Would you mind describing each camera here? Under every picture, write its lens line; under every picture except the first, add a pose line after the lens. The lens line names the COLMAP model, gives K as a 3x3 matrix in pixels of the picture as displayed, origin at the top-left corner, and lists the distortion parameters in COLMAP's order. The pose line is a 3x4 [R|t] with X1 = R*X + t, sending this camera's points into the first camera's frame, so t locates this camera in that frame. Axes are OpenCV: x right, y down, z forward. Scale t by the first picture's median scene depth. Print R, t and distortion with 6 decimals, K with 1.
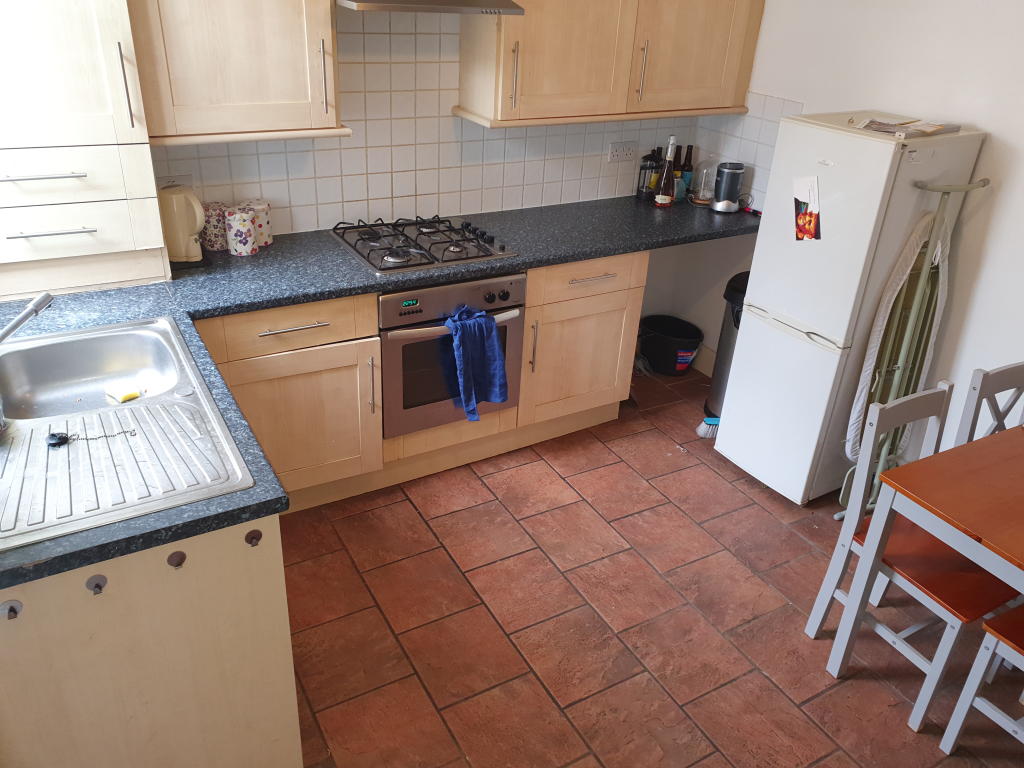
lens RADIAL K [[818.1, 0, 512.0], [0, 818.1, 384.0], [0, 0, 1]] dist [0.178280, -0.468342]
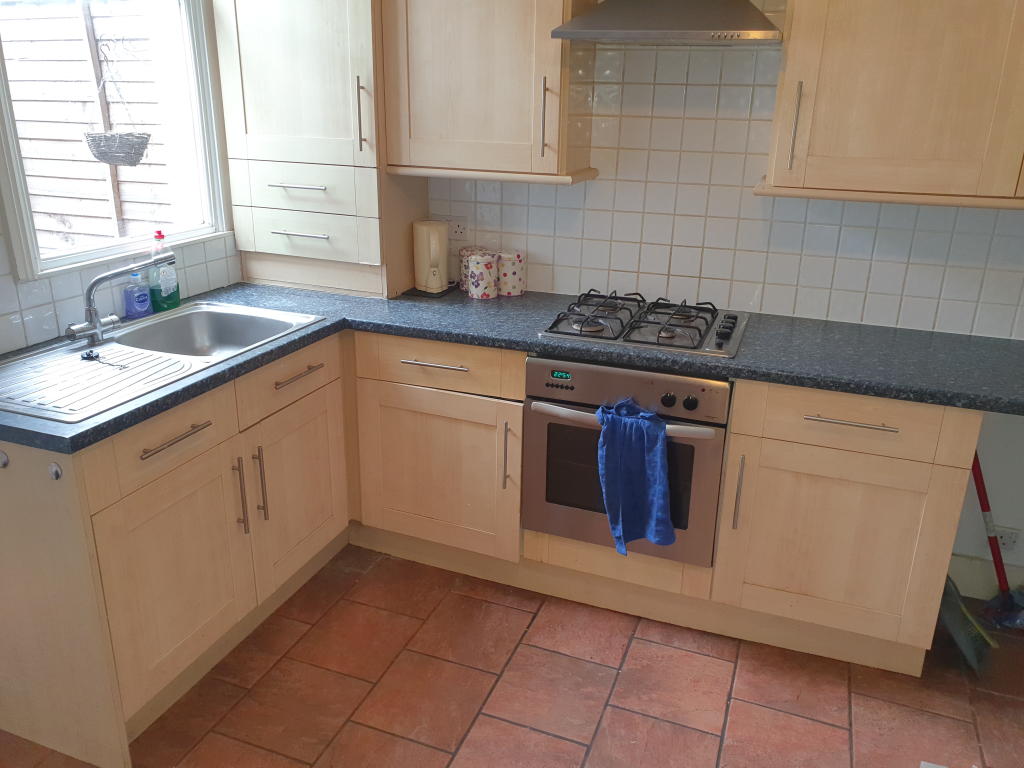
lens RADIAL K [[818.1, 0, 512.0], [0, 818.1, 384.0], [0, 0, 1]] dist [0.178280, -0.468342]
pose [[0.605851, 0.219121, -0.764808, 0.470510], [-0.354676, 0.934897, -0.013109, -0.059017], [0.712144, 0.279201, 0.644125, 0.411896]]
